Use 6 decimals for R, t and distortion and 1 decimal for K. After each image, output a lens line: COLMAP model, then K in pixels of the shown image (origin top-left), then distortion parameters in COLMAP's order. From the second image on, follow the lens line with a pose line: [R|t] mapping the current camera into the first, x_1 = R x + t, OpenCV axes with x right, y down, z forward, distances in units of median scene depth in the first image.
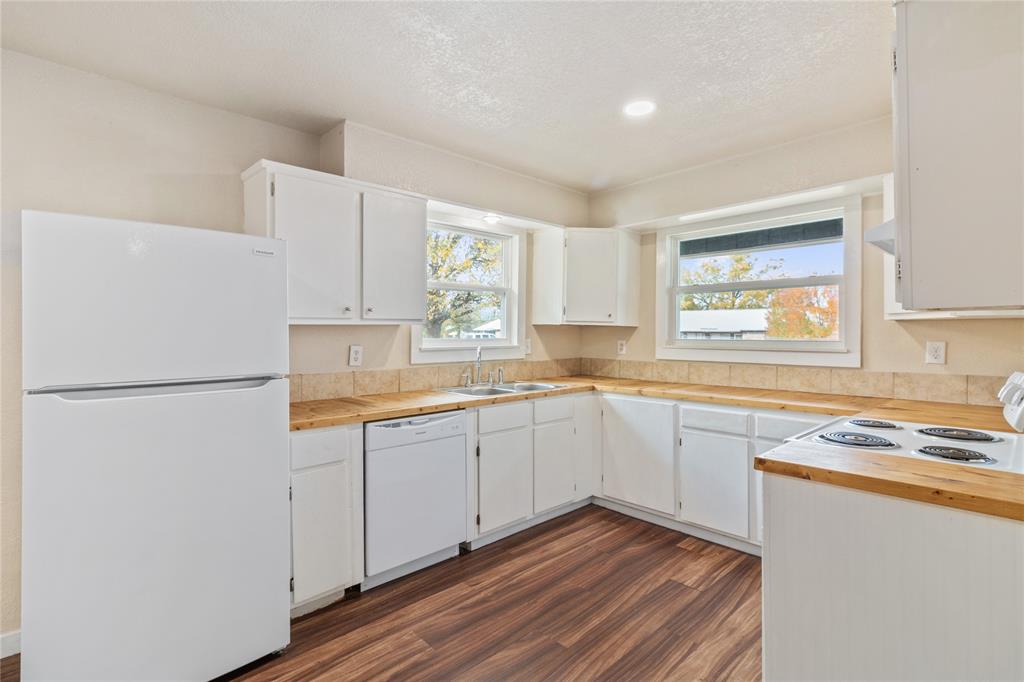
lens RADIAL K [[481.6, 0, 512.4], [0, 481.6, 338.1], [0, 0, 1]] dist [-0.001386, -0.000113]
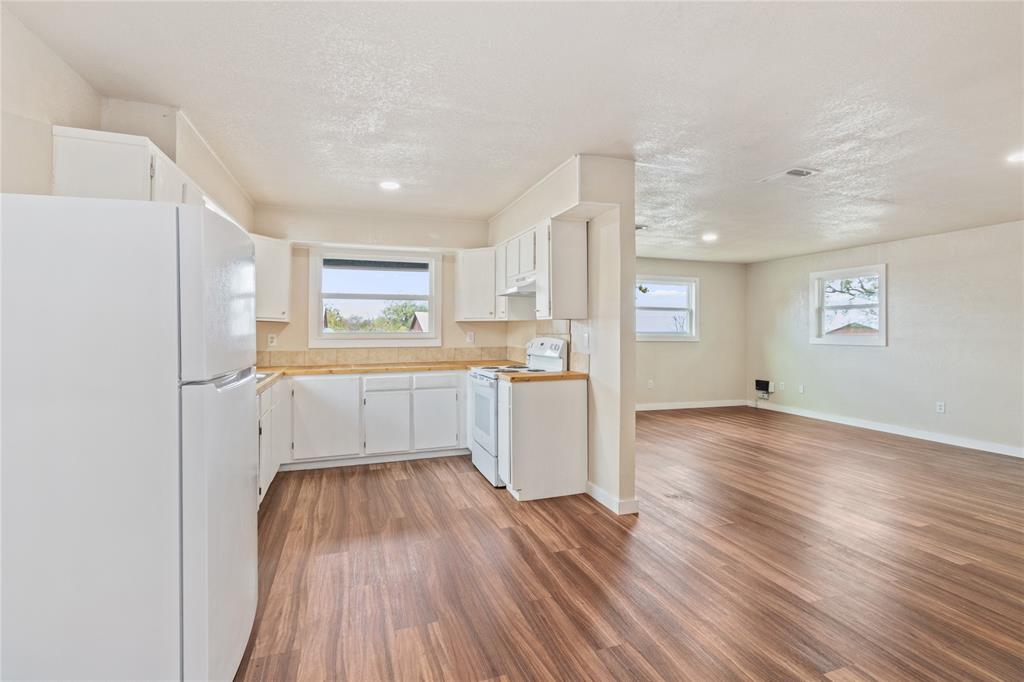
lens RADIAL K [[481.6, 0, 509.5], [0, 481.6, 333.4], [0, 0, 1]] dist [-0.001386, -0.000113]
pose [[0.418666, -0.009737, 0.908088, -0.804185], [0.010209, 0.999930, 0.006015, 0.002532], [-0.908083, 0.006752, 0.418736, -0.017964]]
